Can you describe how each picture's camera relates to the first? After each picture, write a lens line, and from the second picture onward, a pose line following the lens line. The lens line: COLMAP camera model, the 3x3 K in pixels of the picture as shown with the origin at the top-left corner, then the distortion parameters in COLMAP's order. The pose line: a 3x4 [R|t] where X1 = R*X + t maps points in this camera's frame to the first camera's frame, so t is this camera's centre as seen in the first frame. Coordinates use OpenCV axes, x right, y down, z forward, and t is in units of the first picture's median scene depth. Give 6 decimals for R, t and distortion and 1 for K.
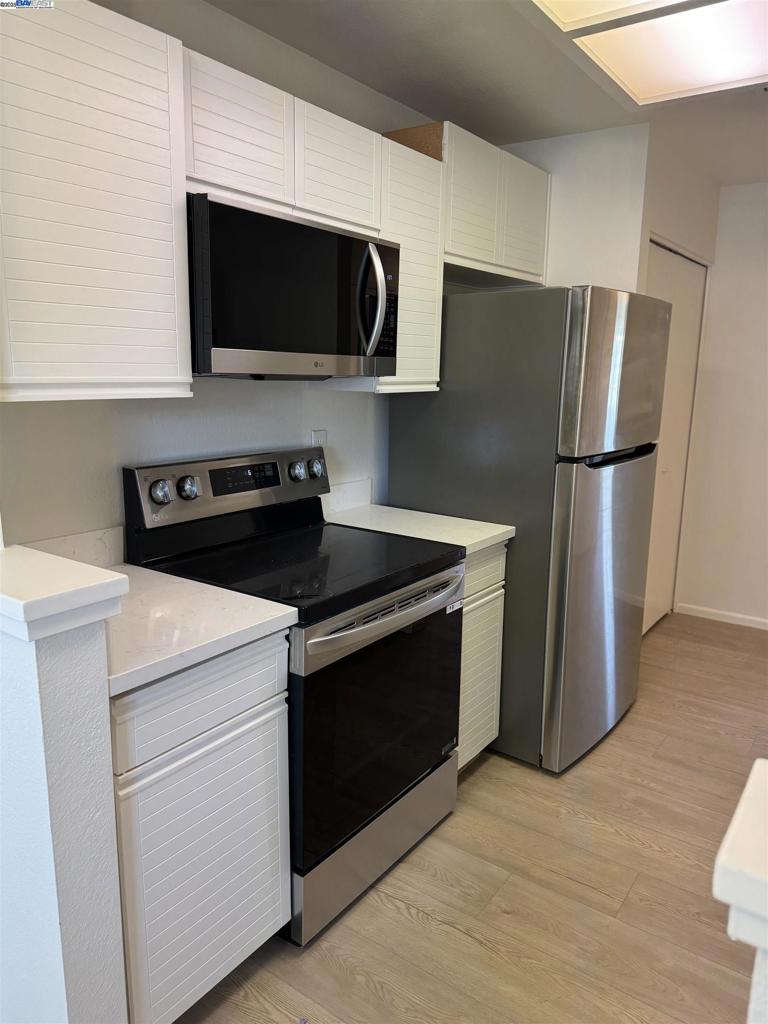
lens RADIAL K [[723.2, 0, 391.2], [0, 723.2, 512.5], [0, 0, 1]] dist [0.045990, -0.051863]
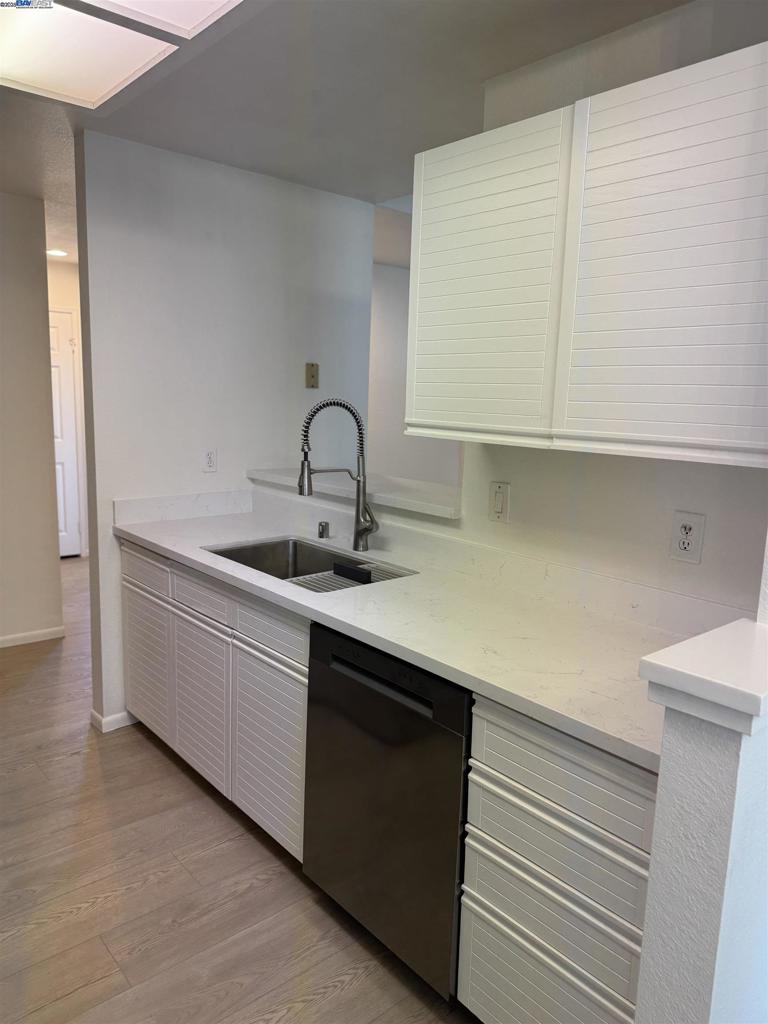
lens RADIAL K [[723.2, 0, 392.6], [0, 723.2, 506.5], [0, 0, 1]] dist [0.045990, -0.051863]
pose [[0.226684, -0.159310, 0.960851, -0.368102], [0.156747, 0.979640, 0.125445, -0.094650], [-0.961272, 0.122174, 0.247040, 0.340983]]
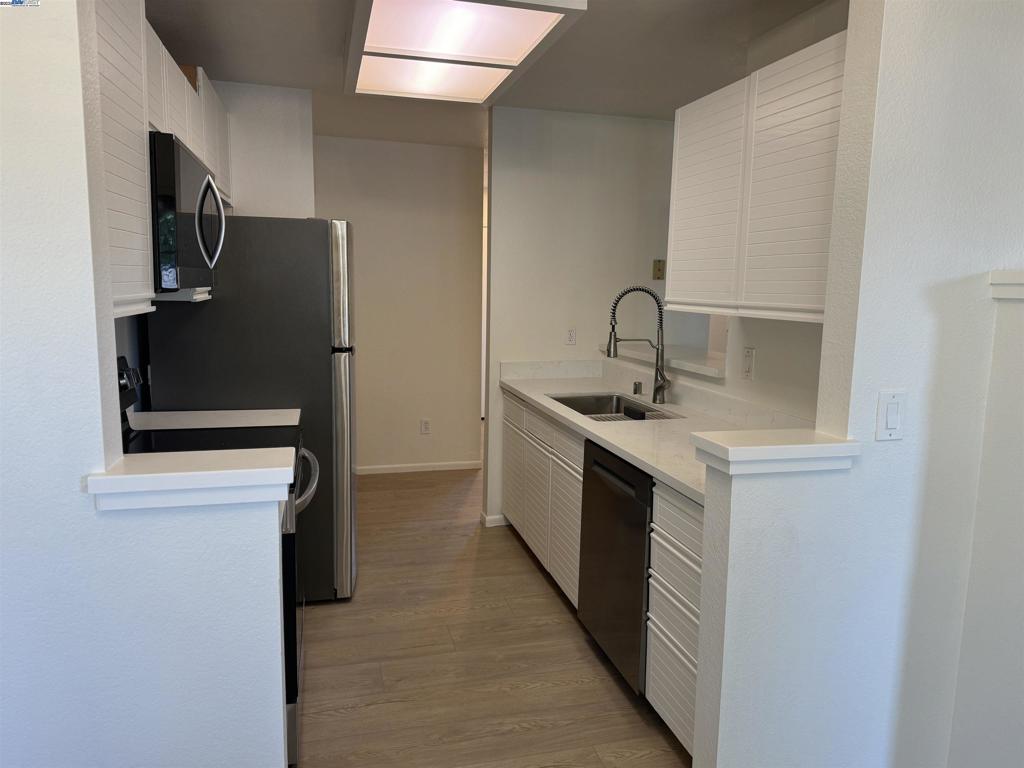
lens RADIAL K [[723.2, 0, 515.9], [0, 723.2, 379.6], [0, 0, 1]] dist [0.045990, -0.051863]
pose [[0.637113, -0.105782, 0.763477, -0.615807], [0.139427, 0.990013, 0.020819, -0.004037], [-0.758054, 0.093185, 0.645500, -0.083980]]
